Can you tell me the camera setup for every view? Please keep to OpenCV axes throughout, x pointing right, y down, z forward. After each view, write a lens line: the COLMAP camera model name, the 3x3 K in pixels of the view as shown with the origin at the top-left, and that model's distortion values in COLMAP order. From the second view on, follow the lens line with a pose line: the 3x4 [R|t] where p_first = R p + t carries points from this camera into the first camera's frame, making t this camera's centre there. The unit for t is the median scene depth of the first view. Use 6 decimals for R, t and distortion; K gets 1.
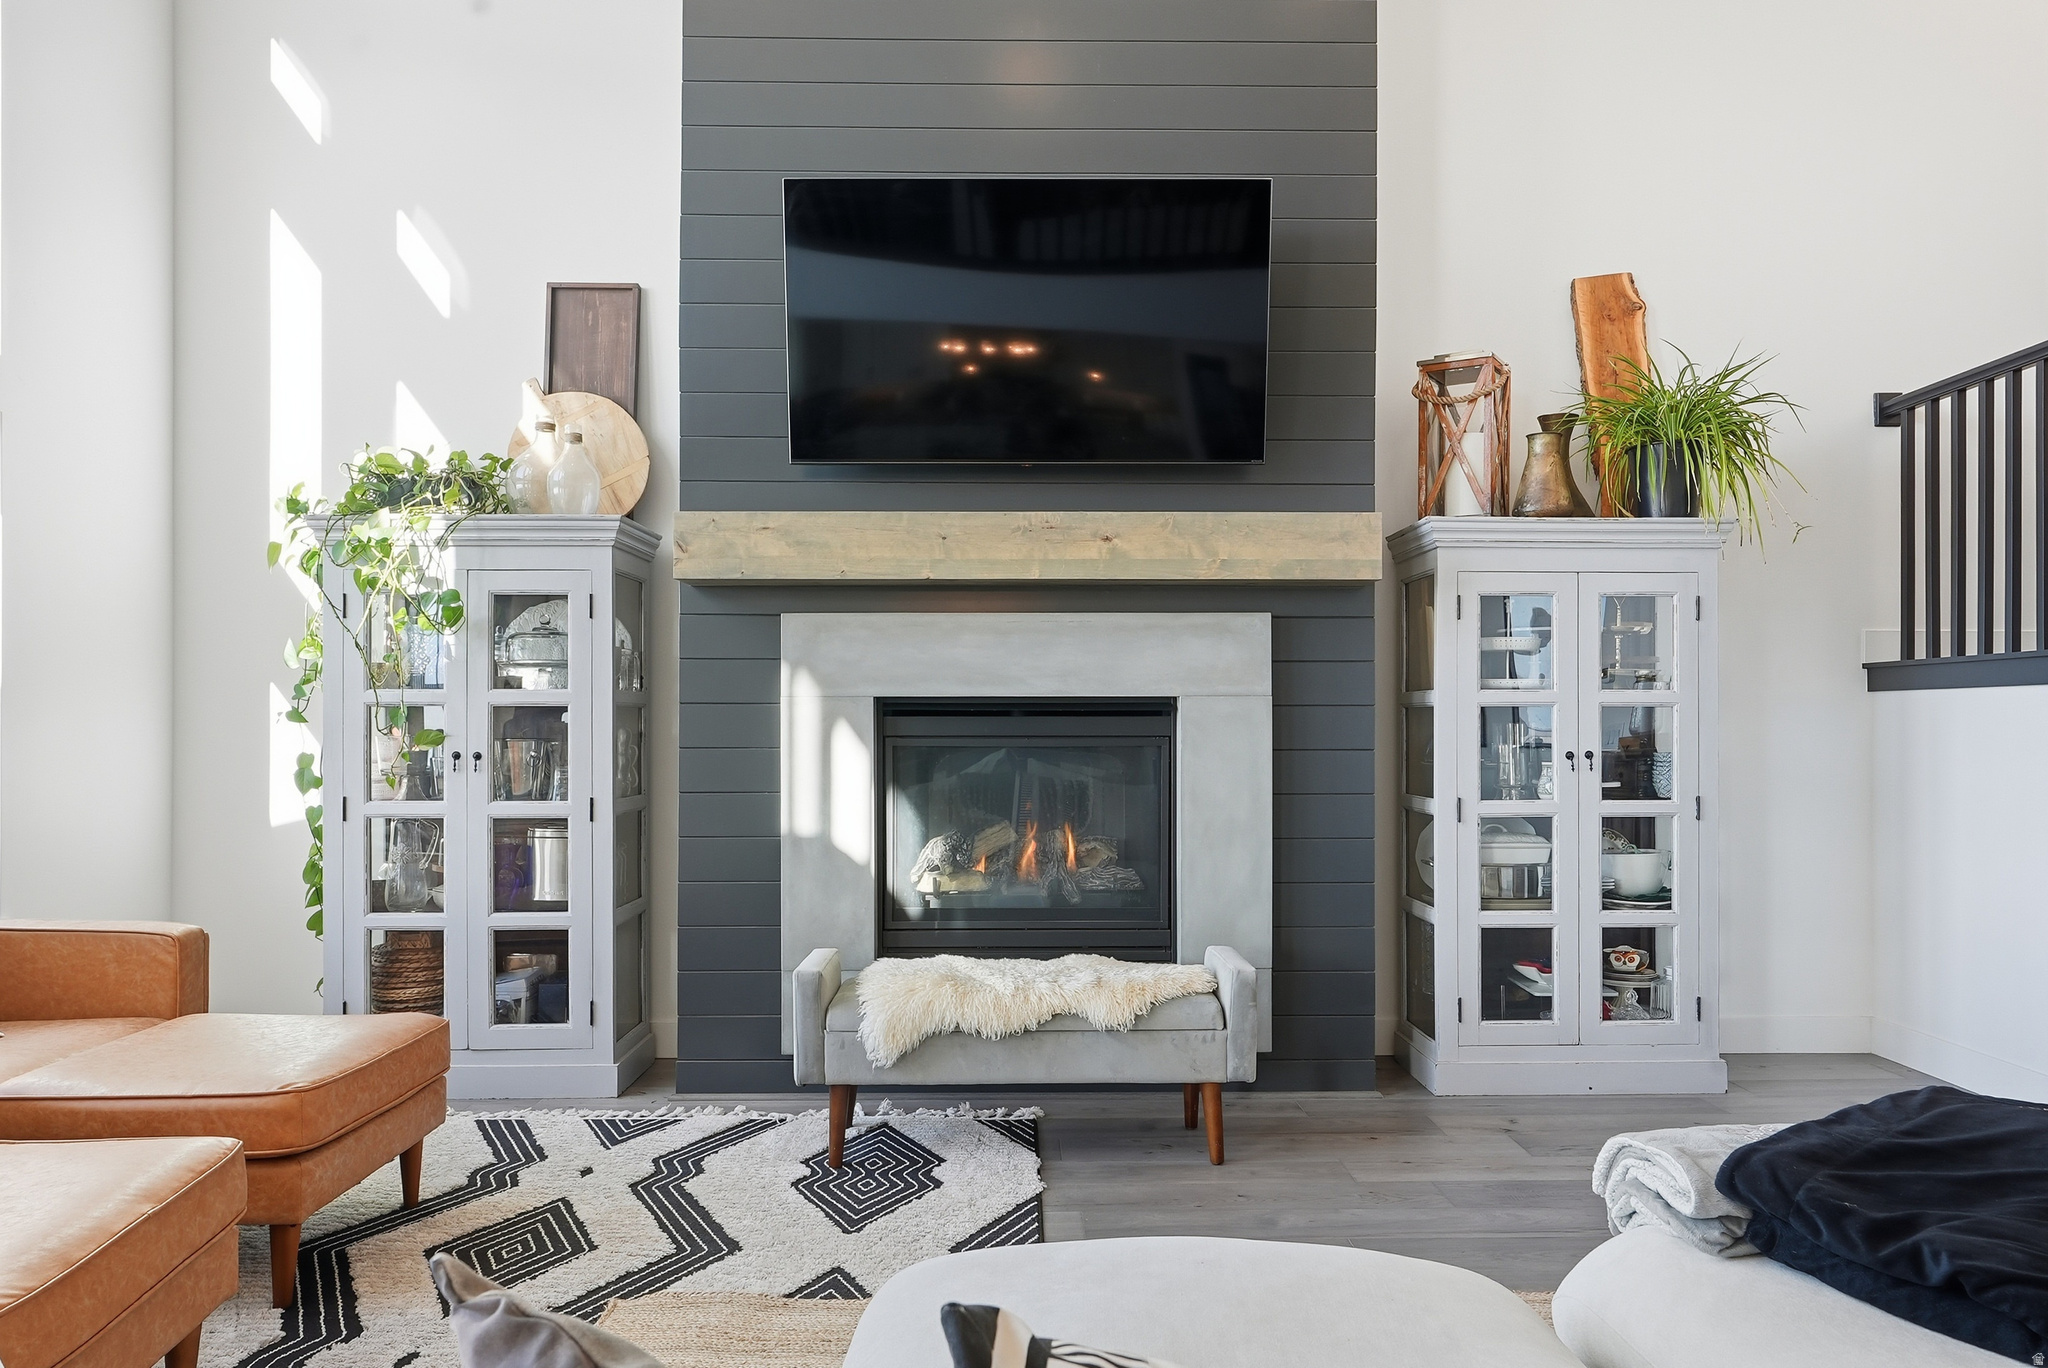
lens RADIAL K [[1372.1, 0, 1019.9], [0, 1372.1, 715.8], [0, 0, 1]] dist [-0.002734, 0.000795]
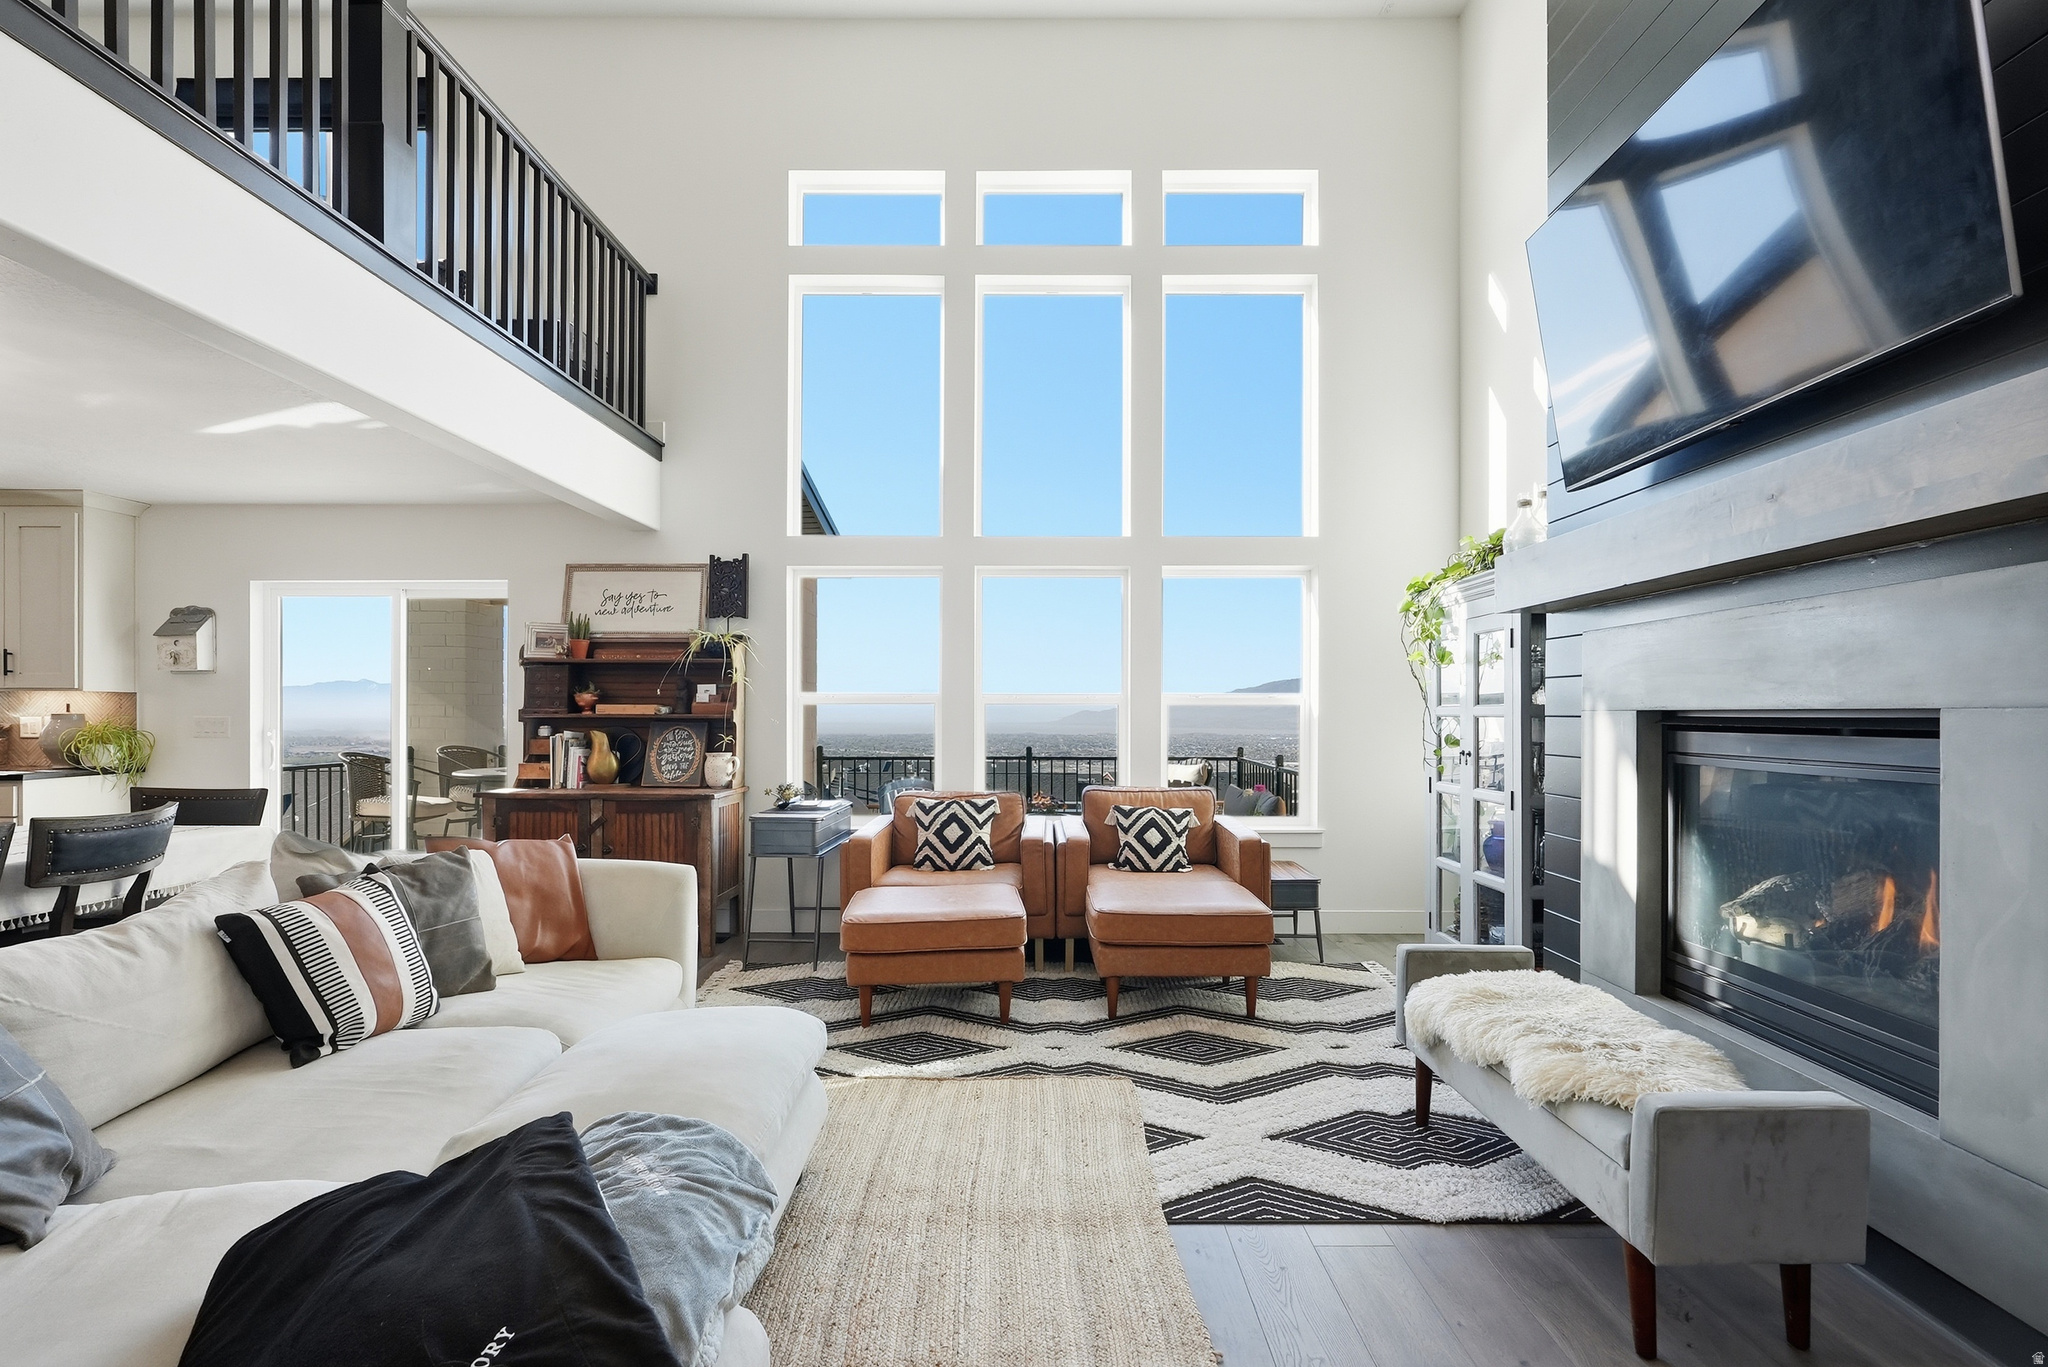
lens RADIAL K [[941.2, 0, 1032.4], [0, 941.2, 711.3], [0, 0, 1]] dist [-0.005086, 0.001544]
pose [[-0.013122, 0.000924, -0.999913, 0.551082], [0.005759, 0.999983, 0.000849, -0.015803], [0.999897, -0.005748, -0.013127, 0.580027]]
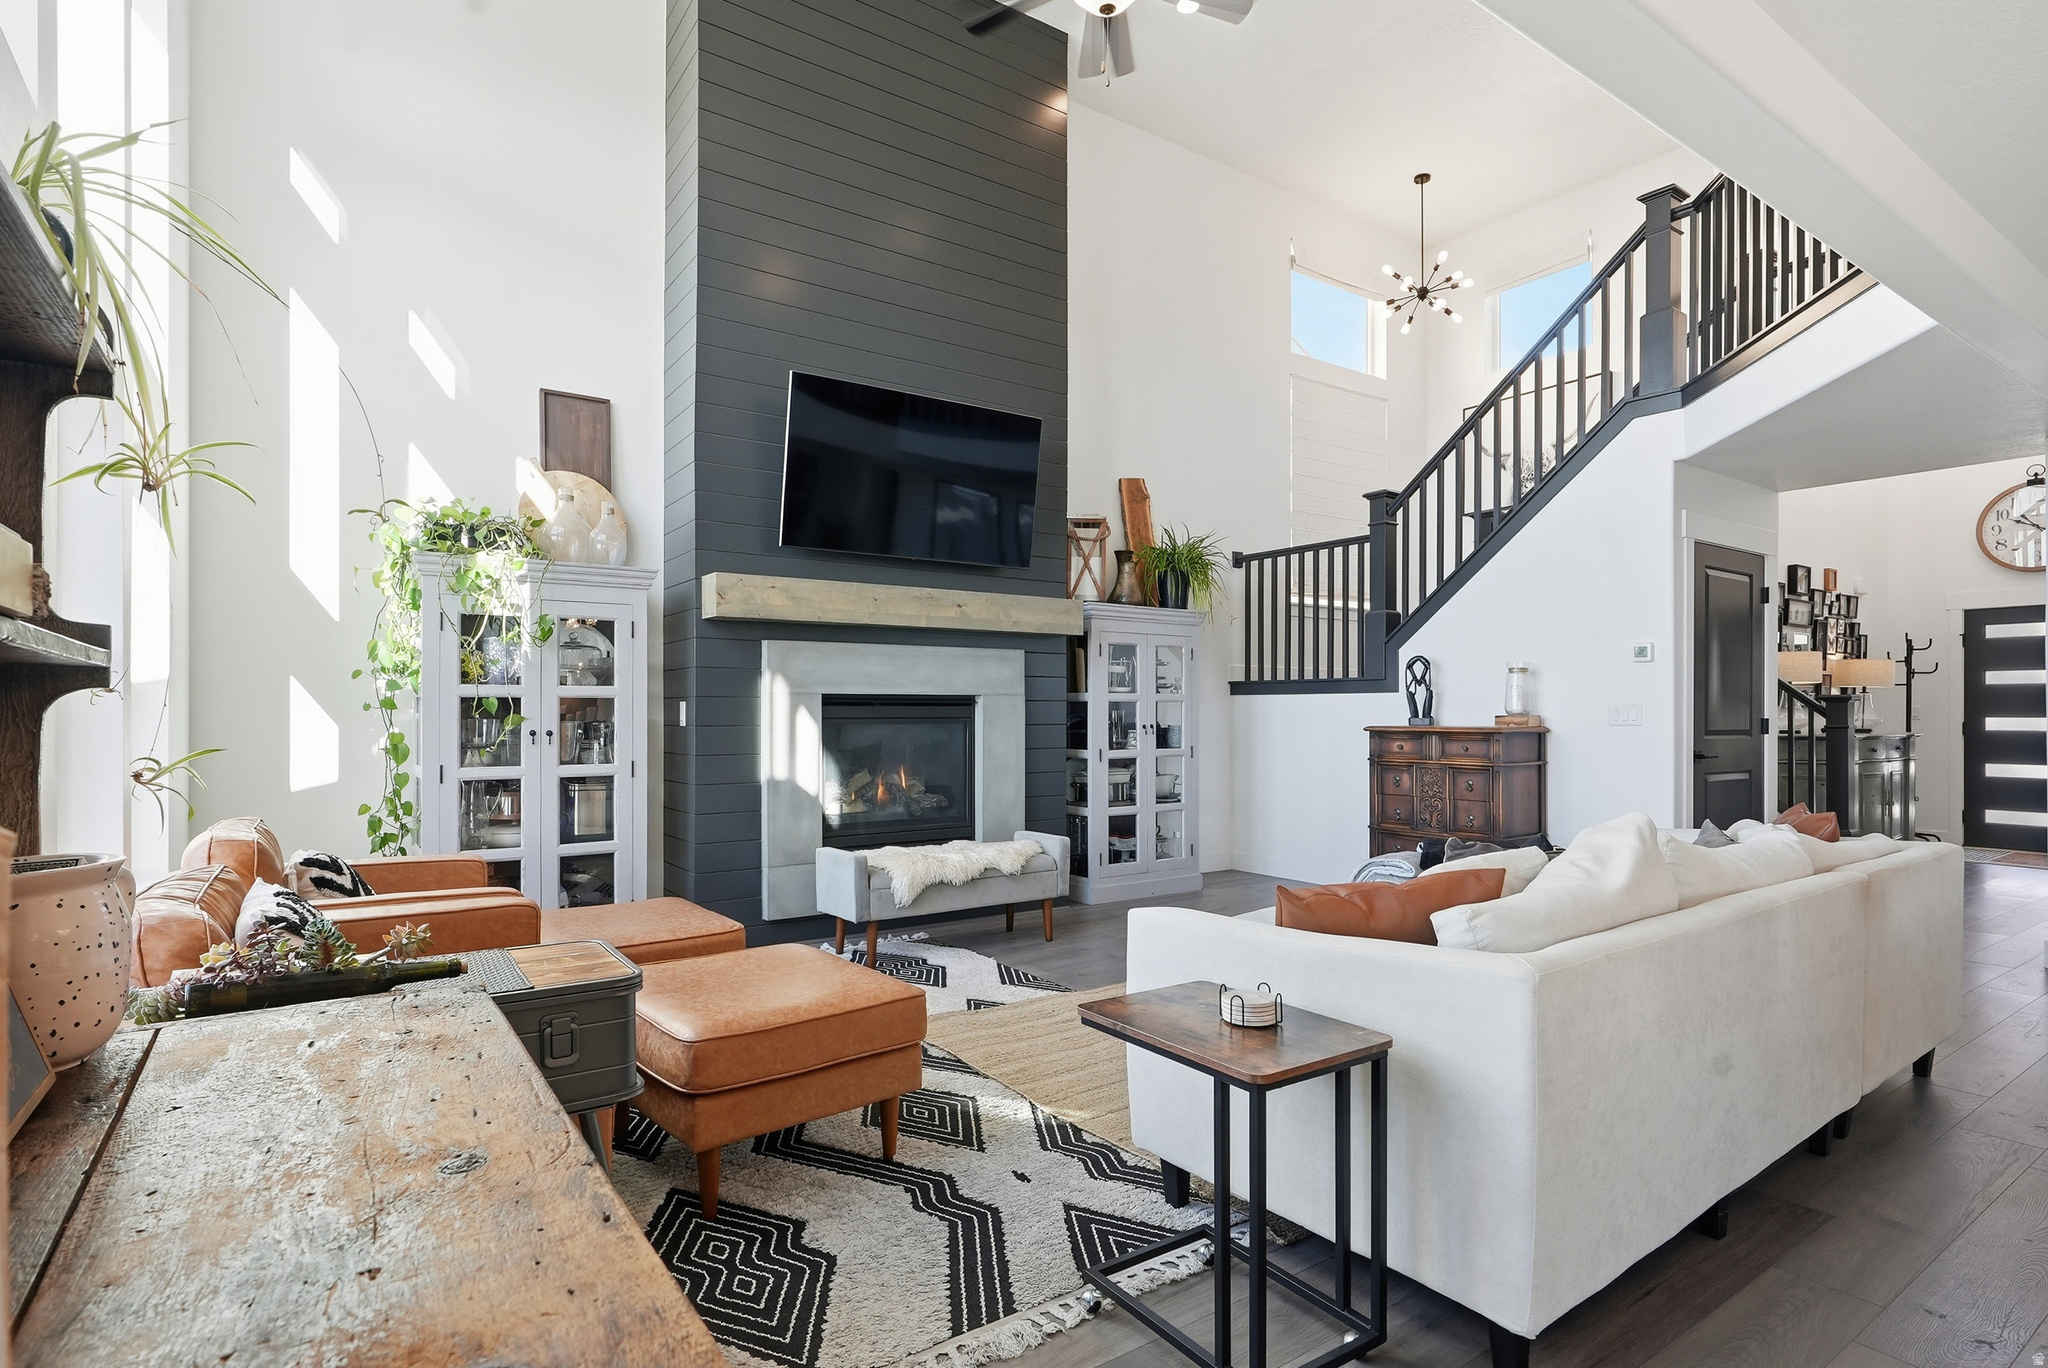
lens RADIAL K [[1081.2, 0, 1031.3], [0, 1081.2, 700.2], [0, 0, 1]] dist [-0.004107, 0.002164]
pose [[0.819737, 0.006628, 0.572702, -0.628701], [-0.006079, 0.999977, -0.002872, -0.004071], [-0.572708, -0.001127, 0.819758, -0.186061]]
